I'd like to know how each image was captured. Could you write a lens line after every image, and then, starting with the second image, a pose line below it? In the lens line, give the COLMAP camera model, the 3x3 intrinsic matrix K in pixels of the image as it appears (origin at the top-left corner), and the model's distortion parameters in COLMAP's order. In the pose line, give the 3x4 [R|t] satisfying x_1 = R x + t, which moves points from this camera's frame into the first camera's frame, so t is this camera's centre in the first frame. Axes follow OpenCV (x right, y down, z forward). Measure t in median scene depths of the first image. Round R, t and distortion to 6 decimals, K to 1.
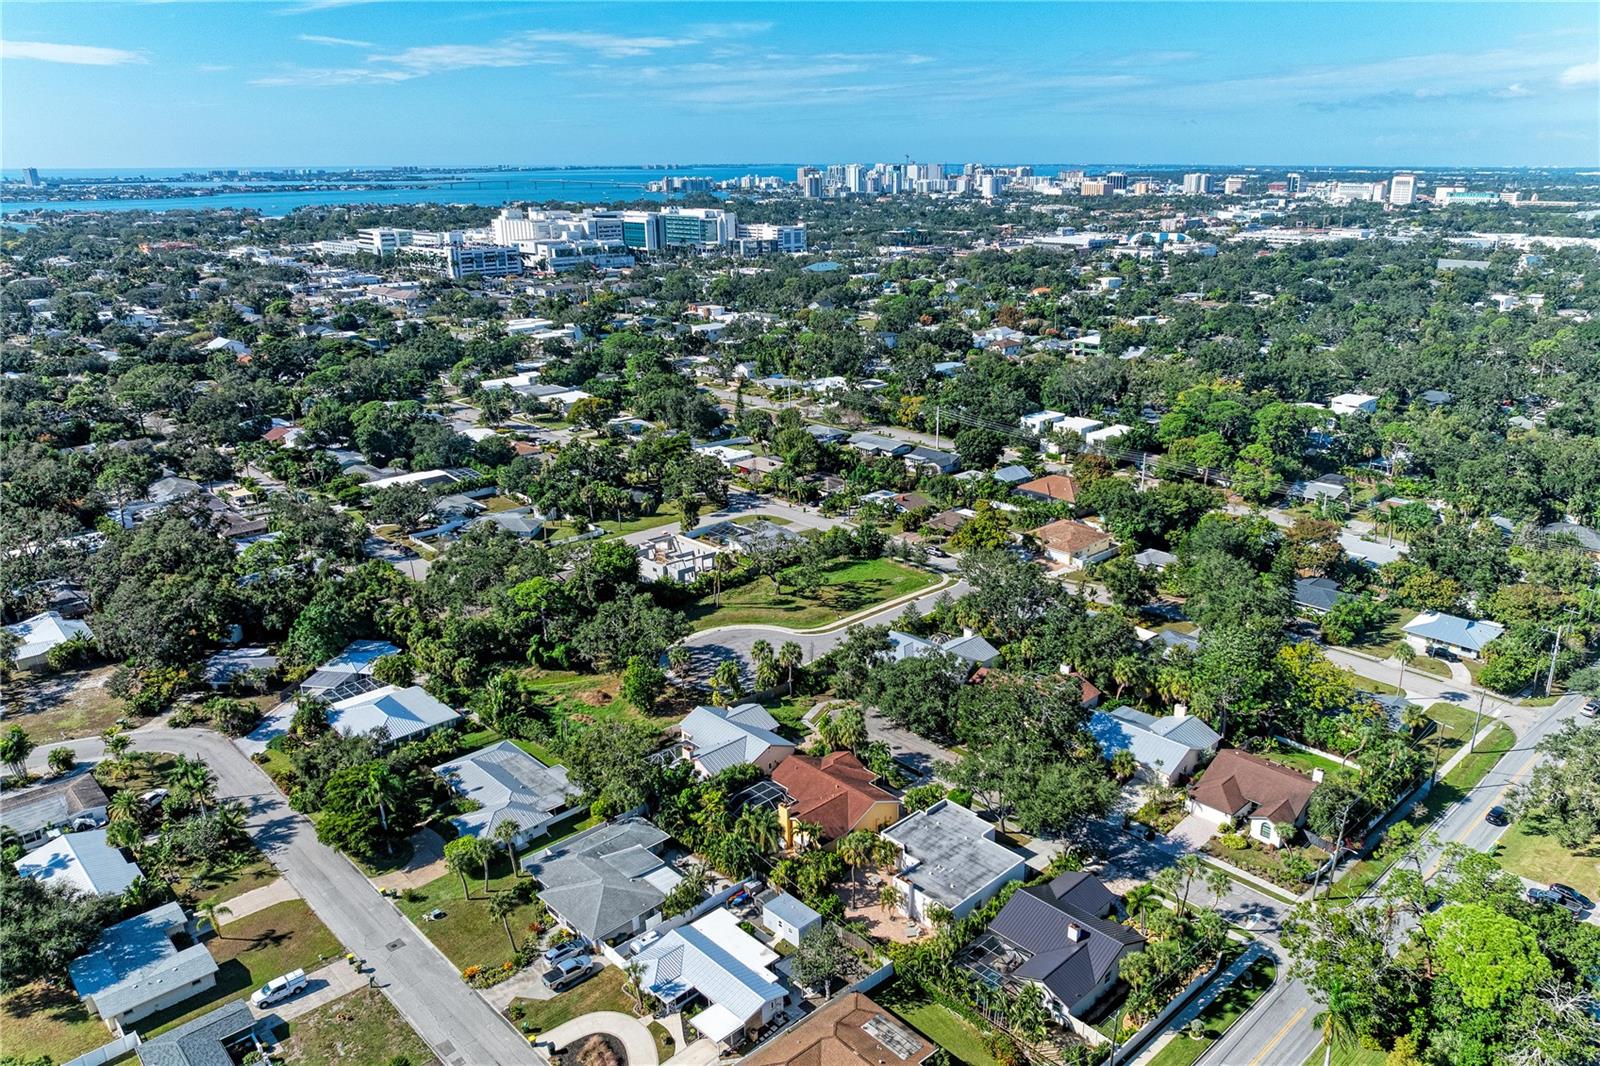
lens RADIAL K [[1112.3, 0, 811.7], [0, 1112.3, 536.3], [0, 0, 1]] dist [-0.033607, 0.015122]
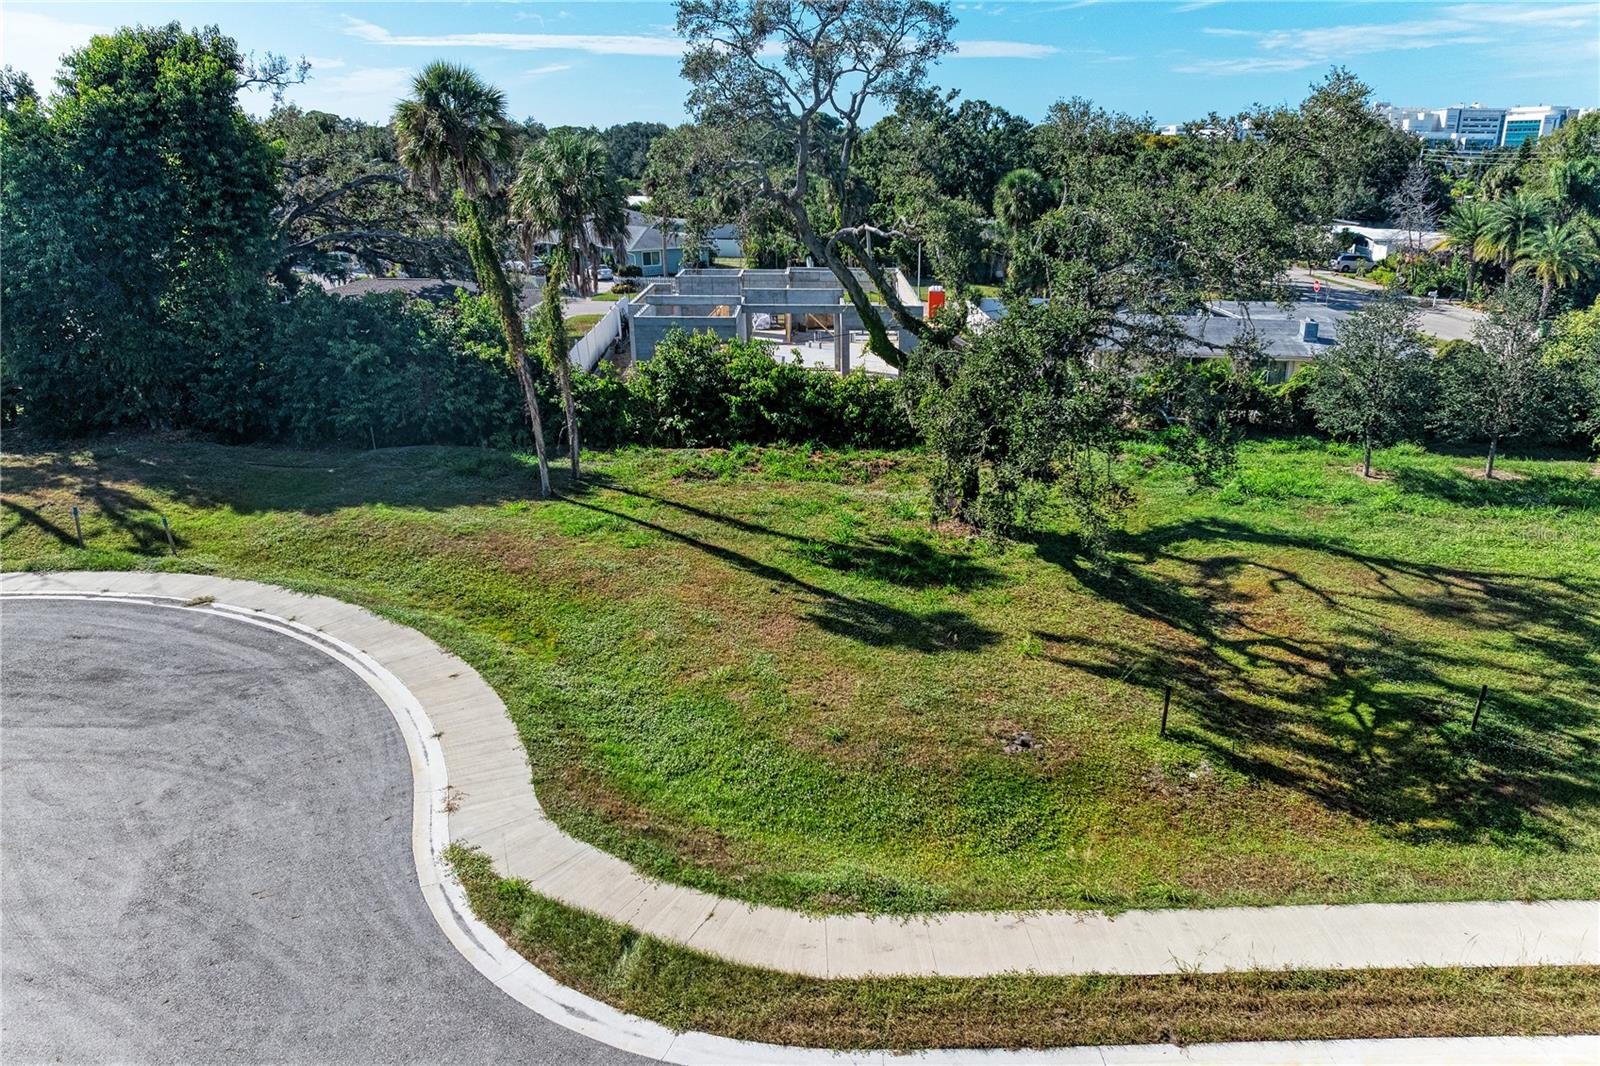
lens RADIAL K [[1112.3, 0, 834.3], [0, 1112.3, 546.8], [0, 0, 1]] dist [-0.033607, 0.015122]
pose [[0.746316, 0.232105, -0.623810, 0.013140], [-0.219937, 0.970579, 0.098000, 0.011812], [0.628203, 0.064060, 0.775408, 0.228719]]
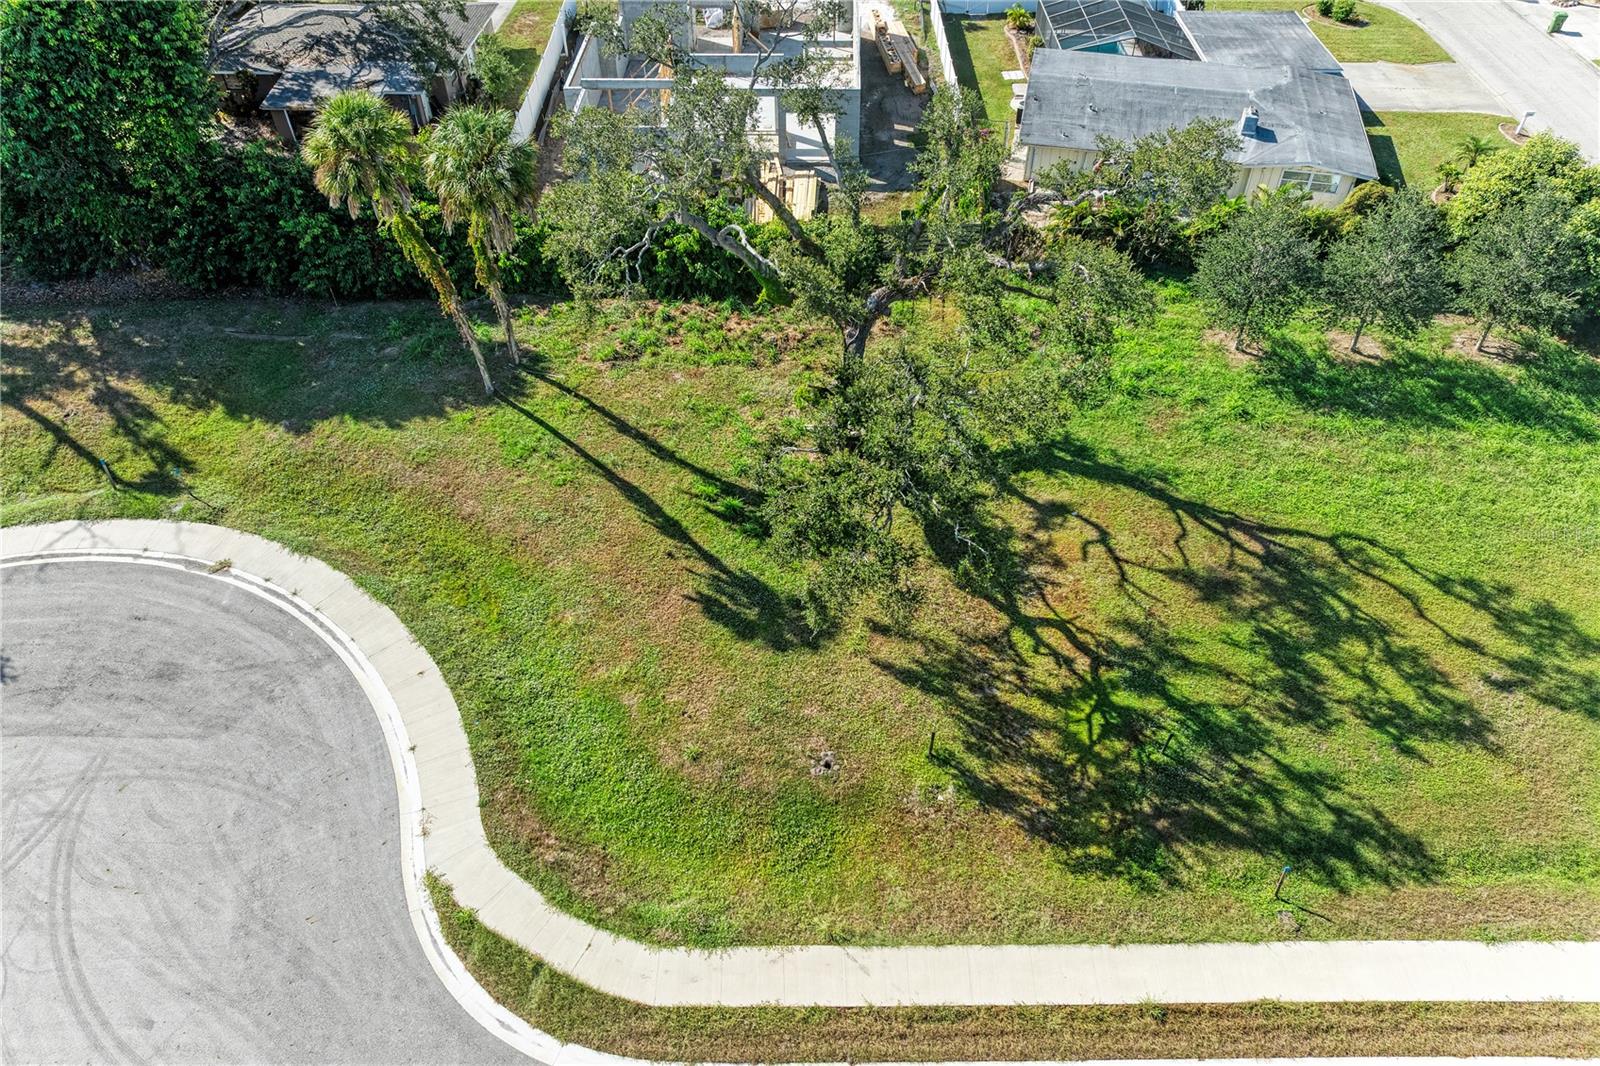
lens RADIAL K [[1112.3, 0, 805.6], [0, 1112.3, 533.3], [0, 0, 1]] dist [-0.033607, 0.015122]
pose [[0.718143, 0.487260, -0.496839, 0.015040], [-0.214425, 0.834156, 0.508139, -0.005932], [0.662037, -0.258382, 0.703524, 0.227990]]
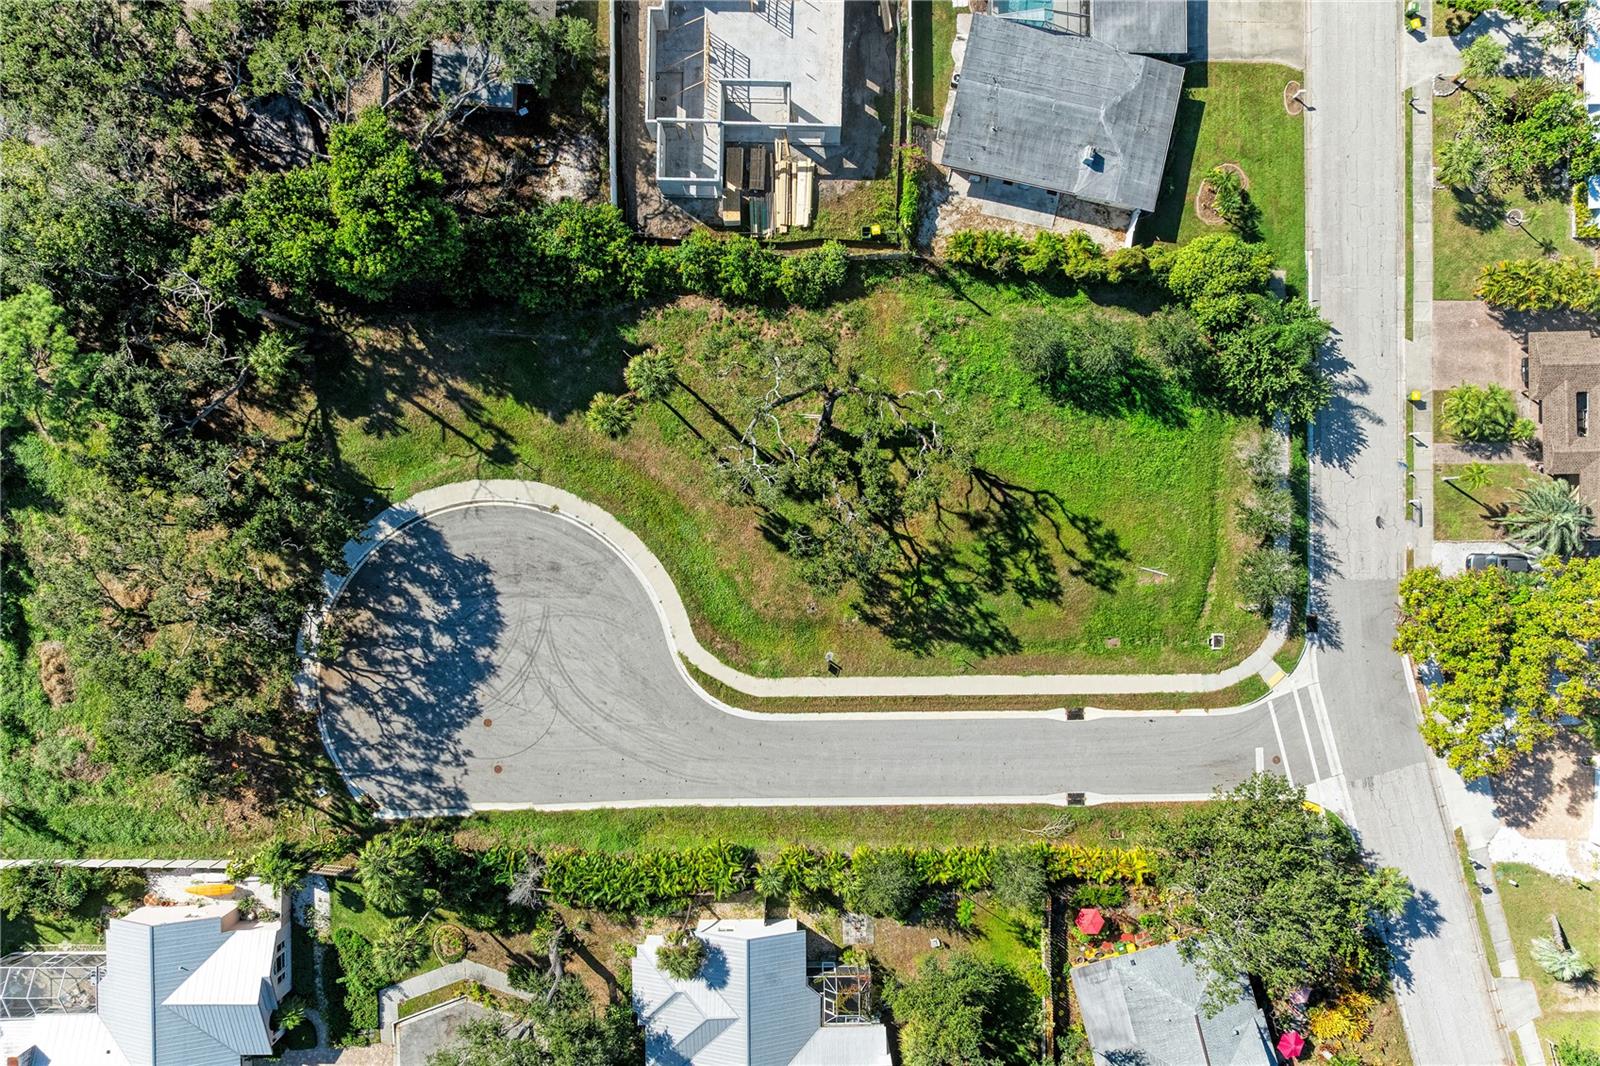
lens RADIAL K [[1112.3, 0, 790.6], [0, 1112.3, 533.0], [0, 0, 1]] dist [-0.033607, 0.015122]
pose [[0.719329, 0.694659, 0.003975, -0.004534], [-0.218115, 0.220421, 0.950705, -0.074692], [0.659539, -0.684736, 0.310071, 0.224406]]
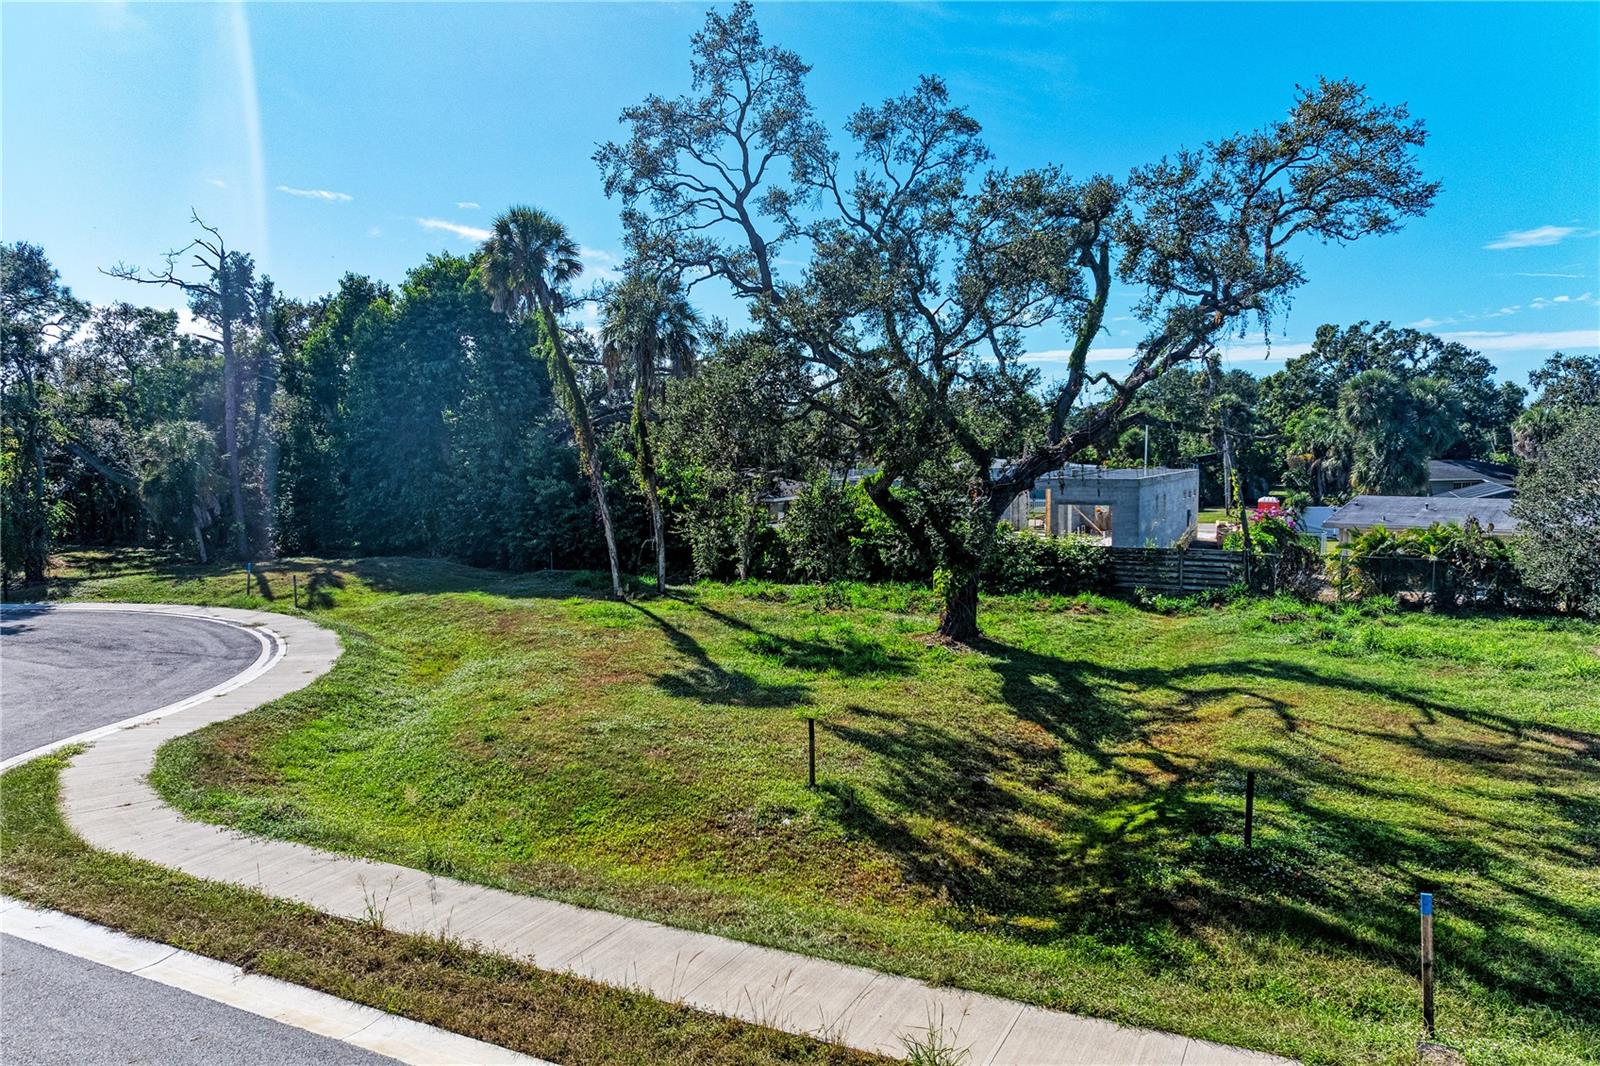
lens RADIAL K [[1112.3, 0, 812.0], [0, 1112.3, 537.4], [0, 0, 1]] dist [-0.033607, 0.015122]
pose [[0.342821, 0.072299, -0.936615, 0.022243], [-0.289954, 0.956495, -0.032296, 0.013212], [0.893533, 0.282647, 0.348870, 0.245166]]
